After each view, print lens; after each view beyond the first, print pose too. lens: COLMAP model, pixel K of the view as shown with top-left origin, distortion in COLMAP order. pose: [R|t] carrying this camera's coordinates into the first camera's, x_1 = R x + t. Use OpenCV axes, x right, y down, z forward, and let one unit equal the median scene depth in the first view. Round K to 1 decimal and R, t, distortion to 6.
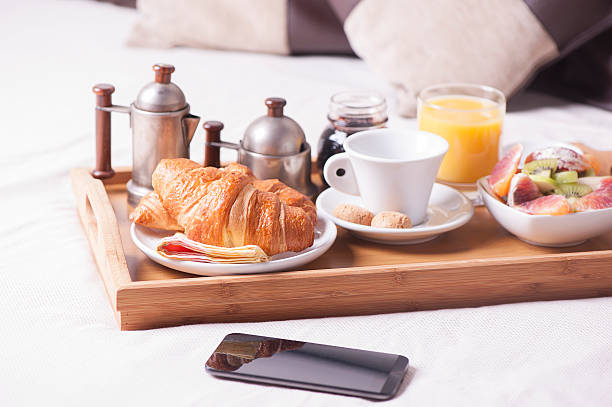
lens RADIAL K [[2033.1, 0, 306.0], [0, 2033.1, 203.5], [0, 0, 1]] dist [-0.177569, 0.523033]
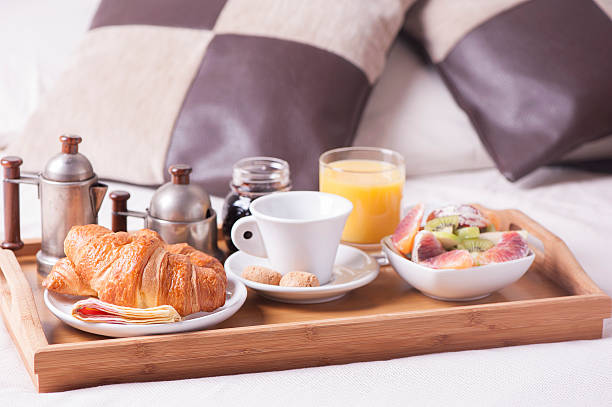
lens RADIAL K [[2033.1, 0, 306.0], [0, 2033.1, 203.5], [0, 0, 1]] dist [-0.177569, 0.523033]
pose [[0.997591, -0.029135, 0.062948, -0.017722], [0.032421, 0.998129, -0.051841, 0.022888], [-0.061319, 0.053757, 0.996669, -0.019481]]
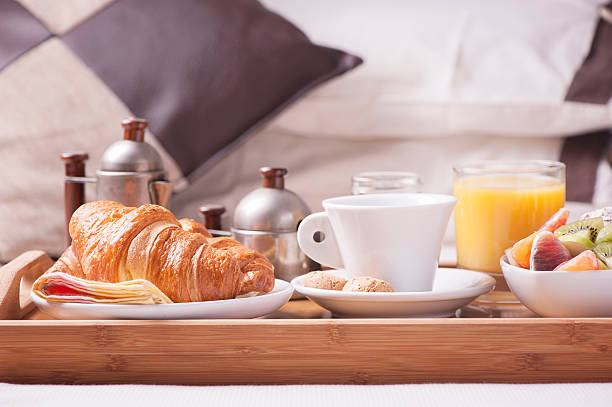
lens RADIAL K [[2033.1, 0, 306.0], [0, 2033.1, 203.5], [0, 0, 1]] dist [-0.177569, 0.523033]
pose [[0.958280, -0.007987, -0.285719, 0.236372], [-0.064353, 0.967916, -0.242894, 0.163644], [0.278492, 0.251148, 0.927020, 0.275093]]
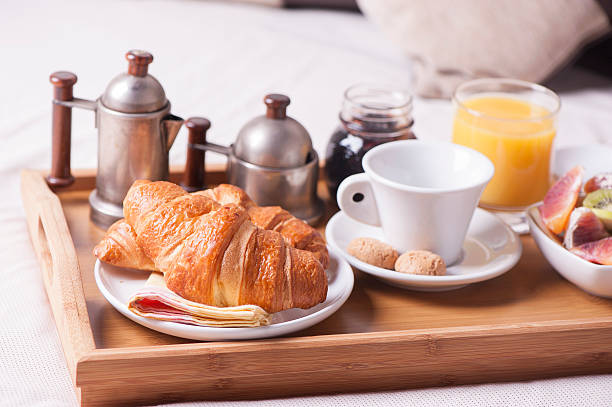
lens RADIAL K [[2033.1, 0, 306.0], [0, 2033.1, 203.5], [0, 0, 1]] dist [-0.177569, 0.523033]
pose [[0.999168, 0.028434, 0.029236, -0.027039], [-0.030547, 0.996750, 0.074540, -0.072673], [-0.027021, -0.075371, 0.996789, 0.203835]]
